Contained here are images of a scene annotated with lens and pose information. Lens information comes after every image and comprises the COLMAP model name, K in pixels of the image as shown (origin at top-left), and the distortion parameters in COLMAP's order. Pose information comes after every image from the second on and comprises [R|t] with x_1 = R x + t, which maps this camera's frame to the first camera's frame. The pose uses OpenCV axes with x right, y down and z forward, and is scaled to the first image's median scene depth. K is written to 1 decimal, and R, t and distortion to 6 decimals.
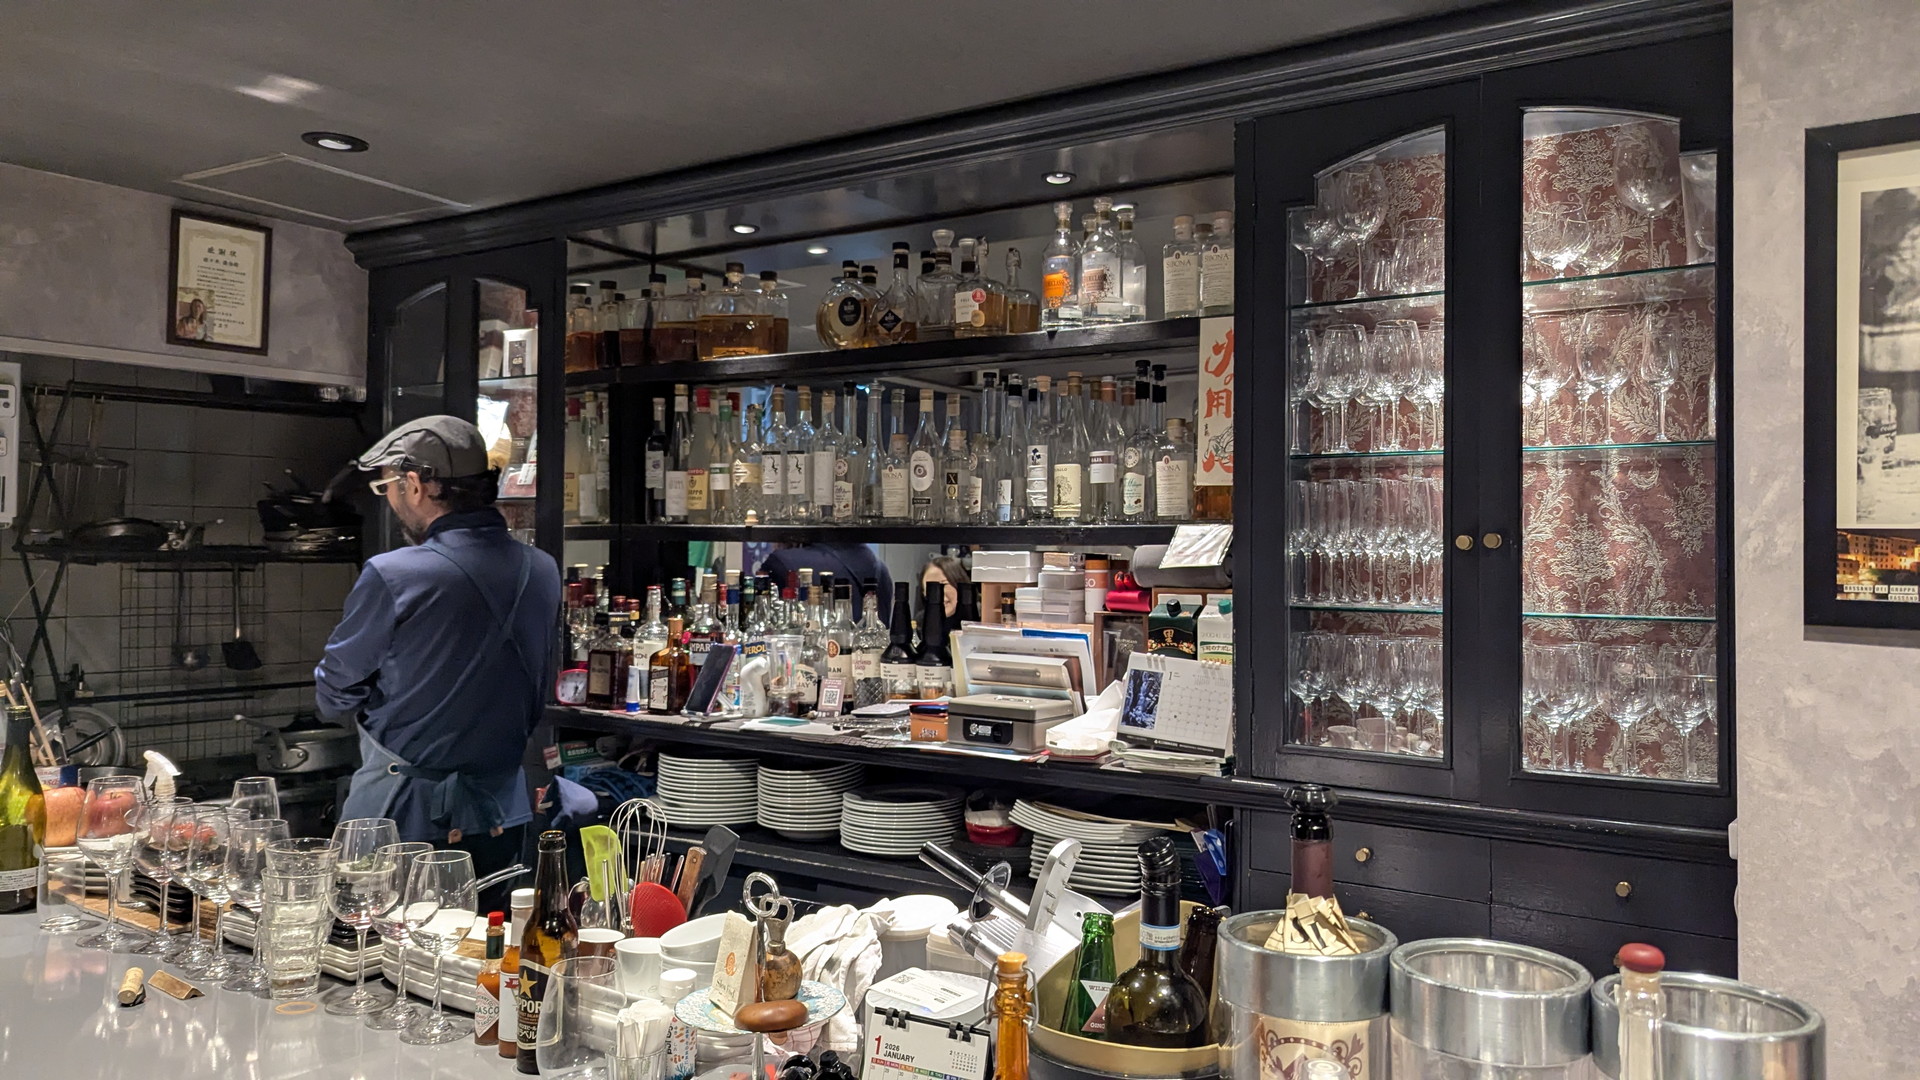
lens RADIAL K [[1358.3, 0, 960.0], [0, 1358.3, 540.0], [0, 0, 1]] dist [0.001758, 0.002456]
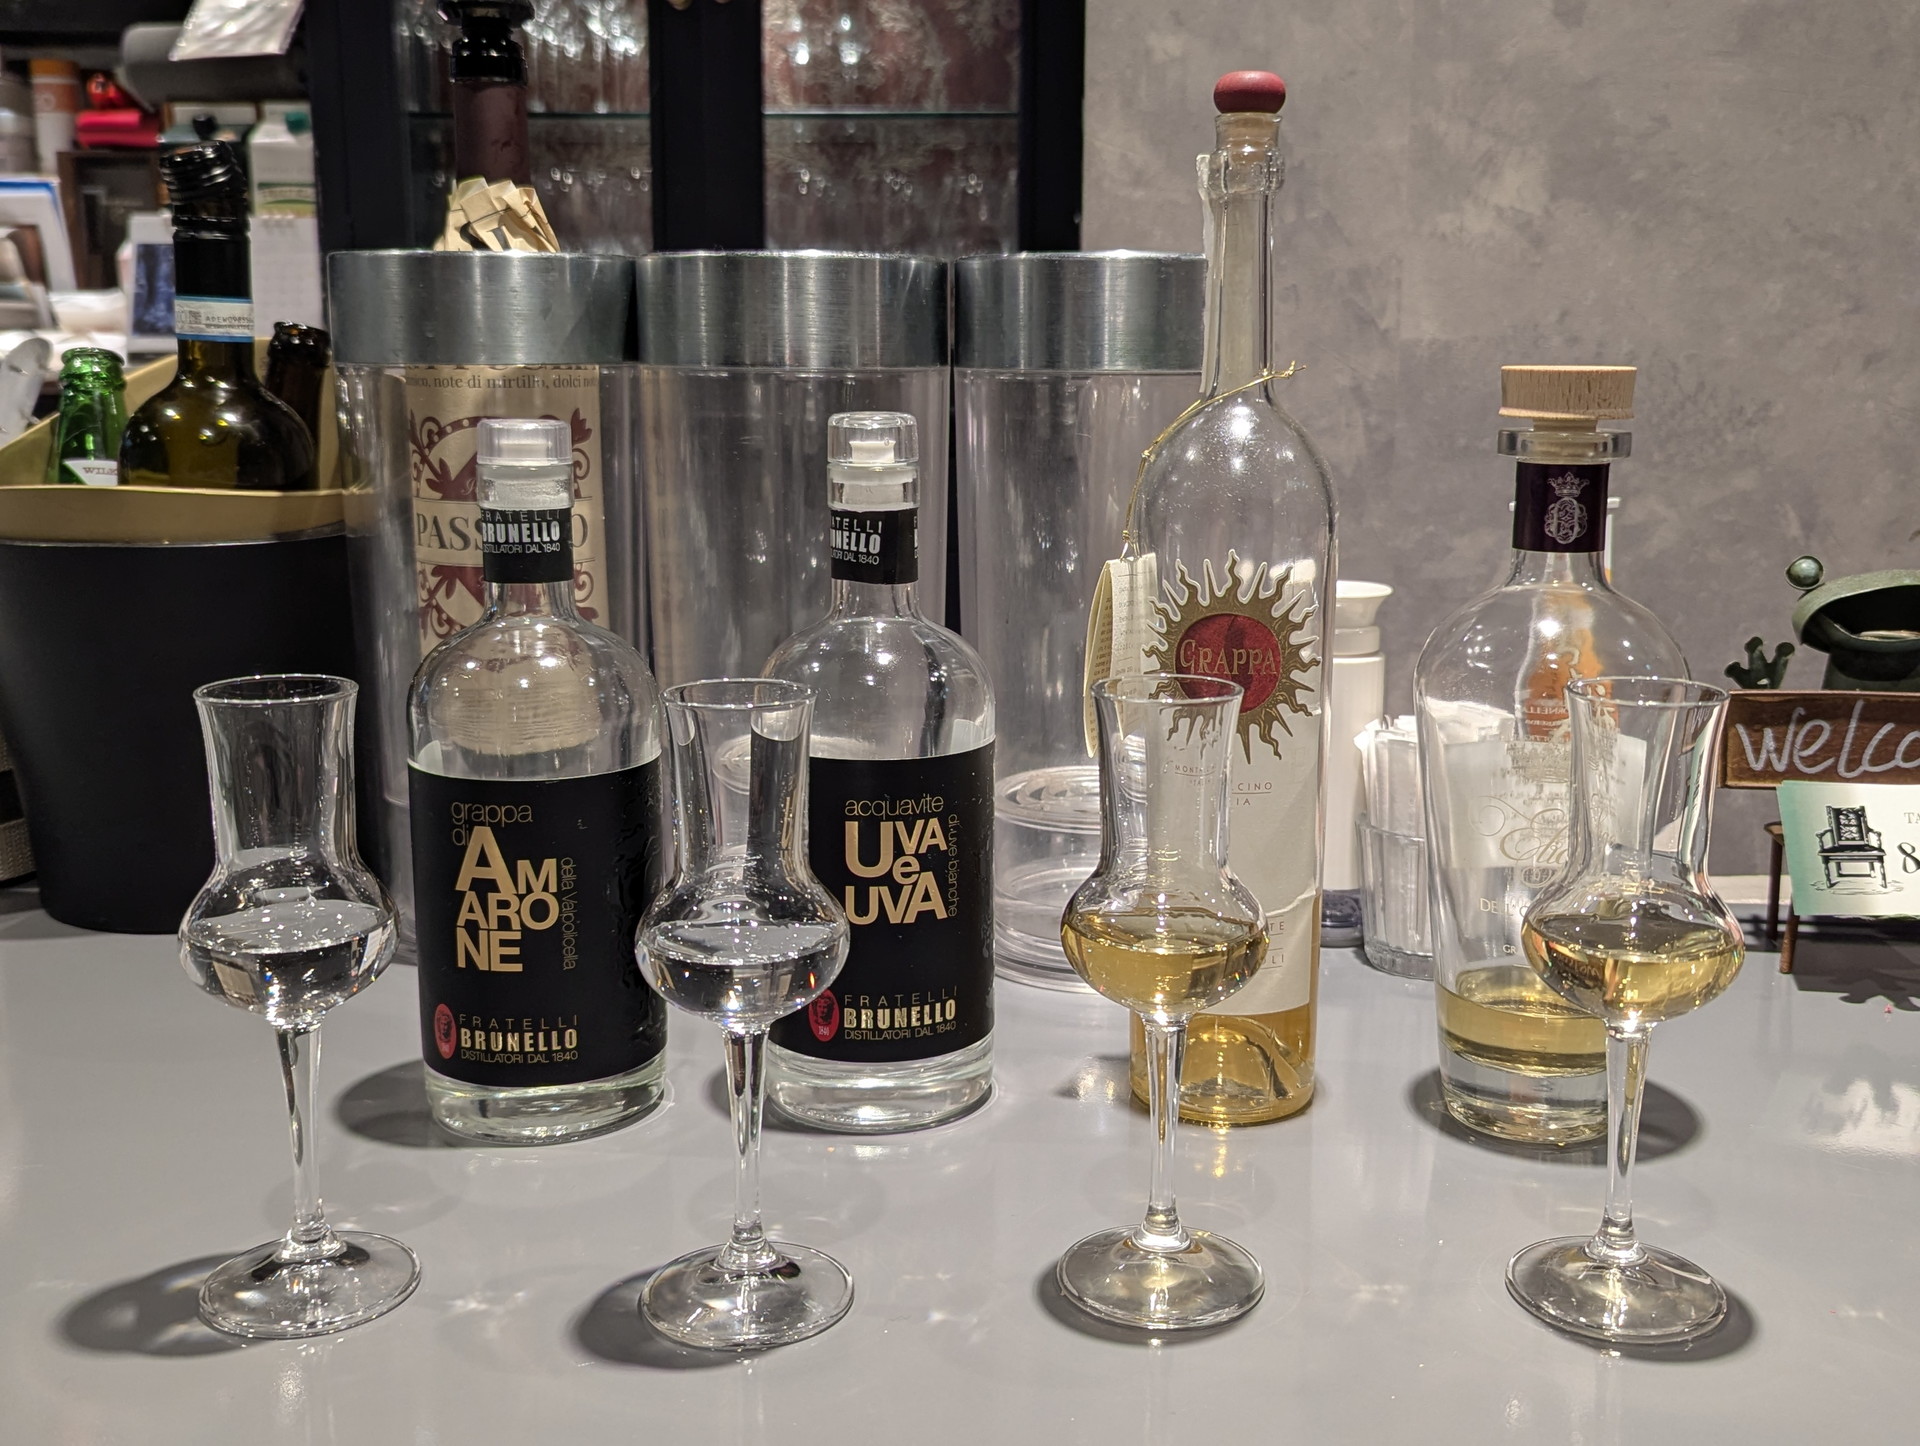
lens RADIAL K [[1956.4, 0, 960.0], [0, 1956.4, 723.0], [0, 0, 1]] dist [0.120471, -0.016418]
pose [[0.874811, -0.109142, 0.472011, 0.005387], [-0.007721, 0.971029, 0.238838, 0.092188], [-0.484403, -0.212583, 0.848624, 0.053148]]
